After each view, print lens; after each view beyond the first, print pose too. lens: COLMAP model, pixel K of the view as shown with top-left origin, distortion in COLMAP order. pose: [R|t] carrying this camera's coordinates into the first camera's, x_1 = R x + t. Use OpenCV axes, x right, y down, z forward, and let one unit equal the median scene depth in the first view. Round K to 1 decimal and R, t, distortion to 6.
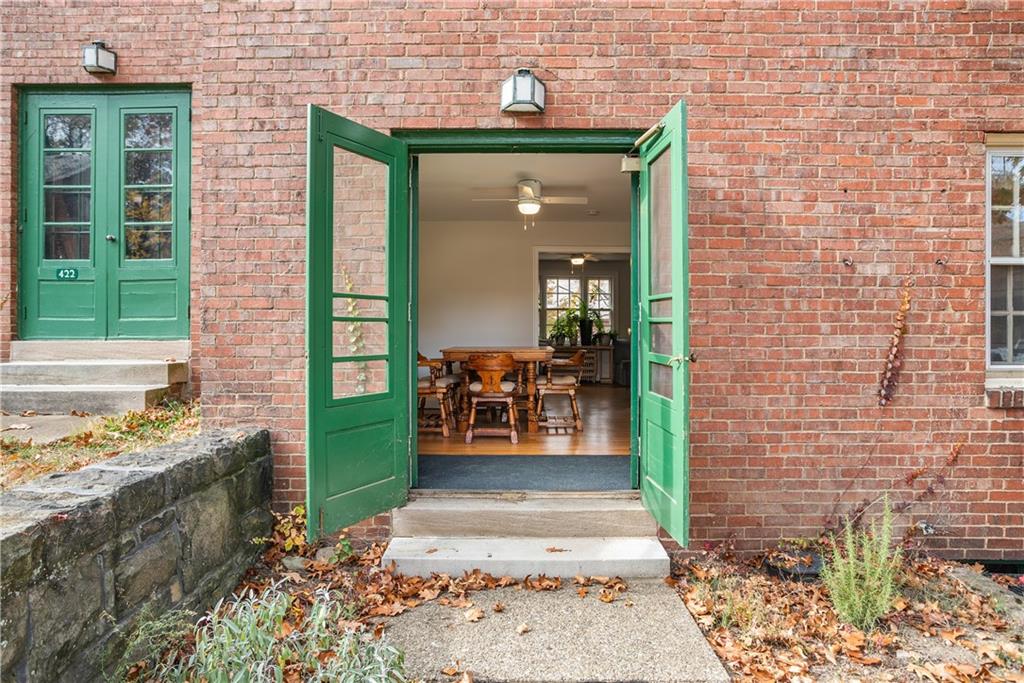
lens RADIAL K [[615.3, 0, 522.3], [0, 615.3, 339.0], [0, 0, 1]] dist [-0.037089, 0.009676]
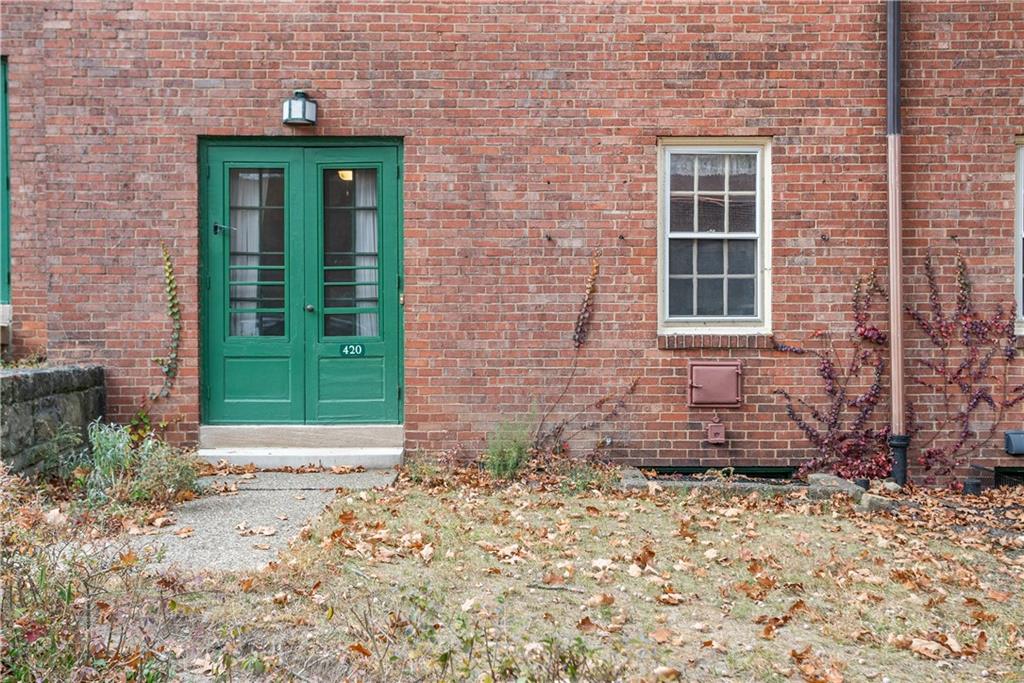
lens RADIAL K [[1134.8, 0, 507.5], [0, 1134.8, 336.7], [0, 0, 1]] dist [0.061361, 0.000000]
pose [[0.999898, -0.003177, 0.013894, 0.409027], [0.003140, 0.999991, 0.002704, 0.079396], [-0.013902, -0.002660, 0.999900, -1.434474]]
